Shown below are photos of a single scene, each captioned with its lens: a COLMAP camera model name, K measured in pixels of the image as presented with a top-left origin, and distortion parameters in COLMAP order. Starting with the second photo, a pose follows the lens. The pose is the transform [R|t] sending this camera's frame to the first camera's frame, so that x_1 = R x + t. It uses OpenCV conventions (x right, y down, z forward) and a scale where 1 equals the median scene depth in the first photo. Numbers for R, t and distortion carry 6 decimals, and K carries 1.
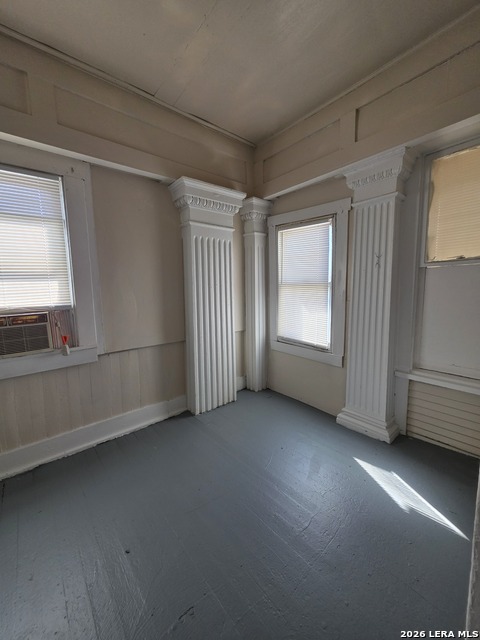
lens RADIAL K [[256.1, 0, 238.7], [0, 256.1, 318.0], [0, 0, 1]] dist [0.004419, -0.000102]
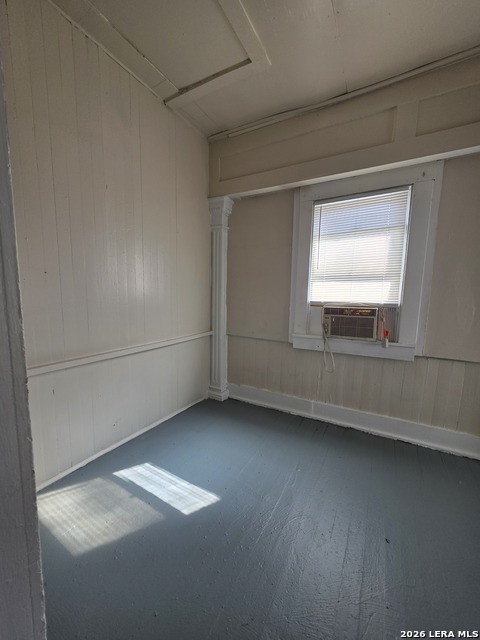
lens RADIAL K [[256.1, 0, 237.9], [0, 256.1, 319.6], [0, 0, 1]] dist [0.004419, -0.000102]
pose [[0.339002, 0.135413, -0.930989, 0.127615], [-0.130291, 0.986809, 0.096089, -0.000779], [0.931720, 0.088725, 0.352173, -0.008457]]
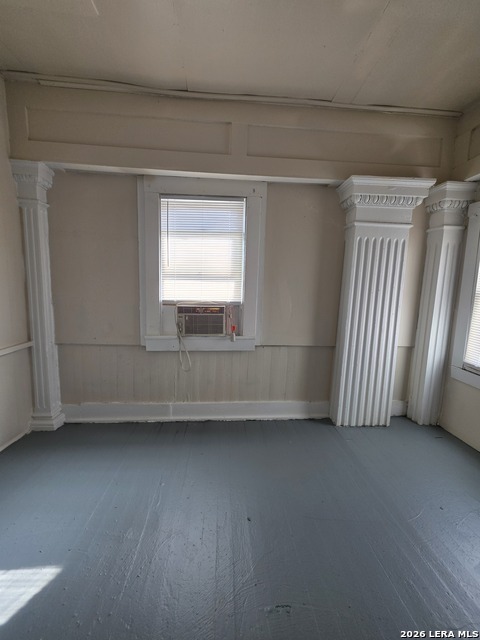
lens RADIAL K [[256.1, 0, 240.8], [0, 256.1, 317.4], [0, 0, 1]] dist [0.004419, -0.000102]
pose [[0.804488, 0.113322, -0.583058, 0.065857], [-0.111614, 0.992986, 0.038994, -0.021613], [0.583387, 0.033707, 0.811494, 0.005094]]
